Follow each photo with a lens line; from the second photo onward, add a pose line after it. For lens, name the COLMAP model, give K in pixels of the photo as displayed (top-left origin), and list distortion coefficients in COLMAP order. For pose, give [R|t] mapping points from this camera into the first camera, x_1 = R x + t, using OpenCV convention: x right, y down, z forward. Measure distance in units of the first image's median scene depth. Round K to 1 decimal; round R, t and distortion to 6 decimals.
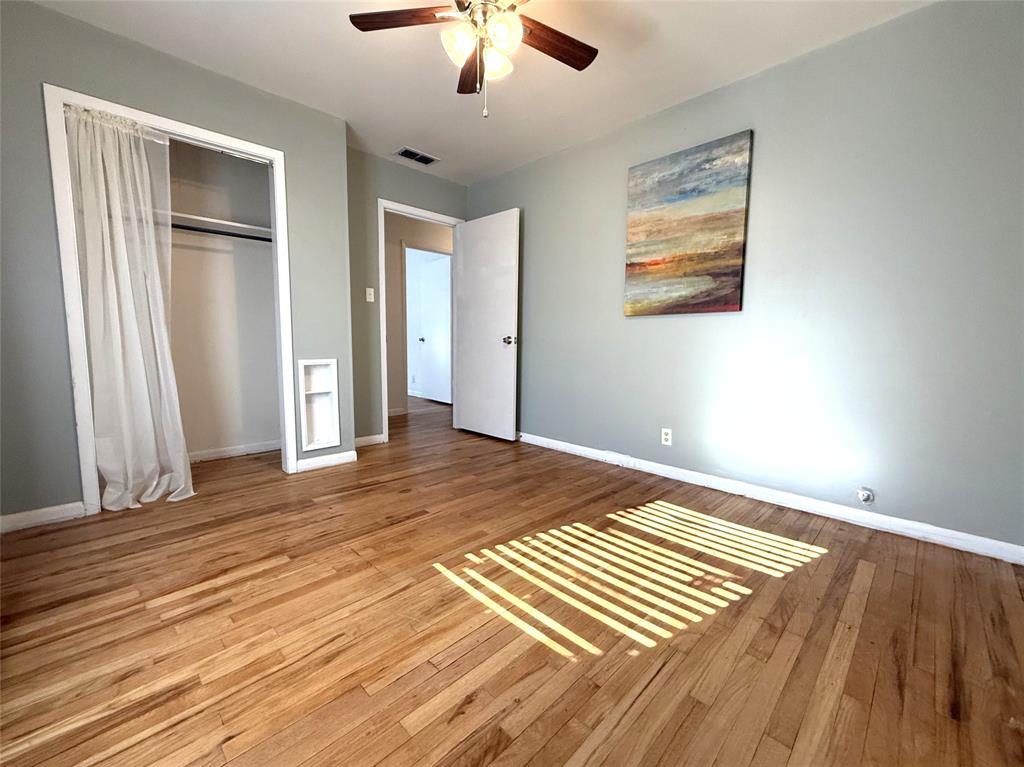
lens RADIAL K [[411.1, 0, 510.7], [0, 411.1, 384.2], [0, 0, 1]] dist [-0.000725, -0.000314]
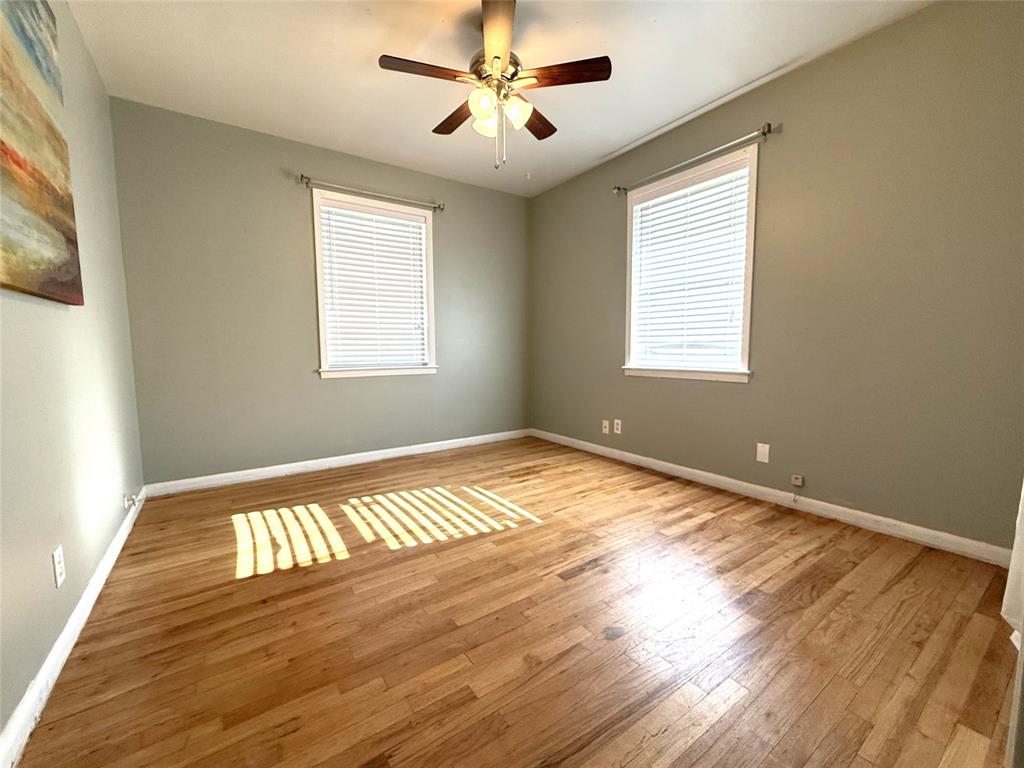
lens RADIAL K [[411.1, 0, 511.9], [0, 411.1, 385.0], [0, 0, 1]] dist [-0.000725, -0.000314]
pose [[-0.984649, -0.019003, 0.173507, -0.303942], [0.016871, 0.979040, 0.202969, -0.246324], [-0.173727, 0.202781, -0.963690, 2.122033]]
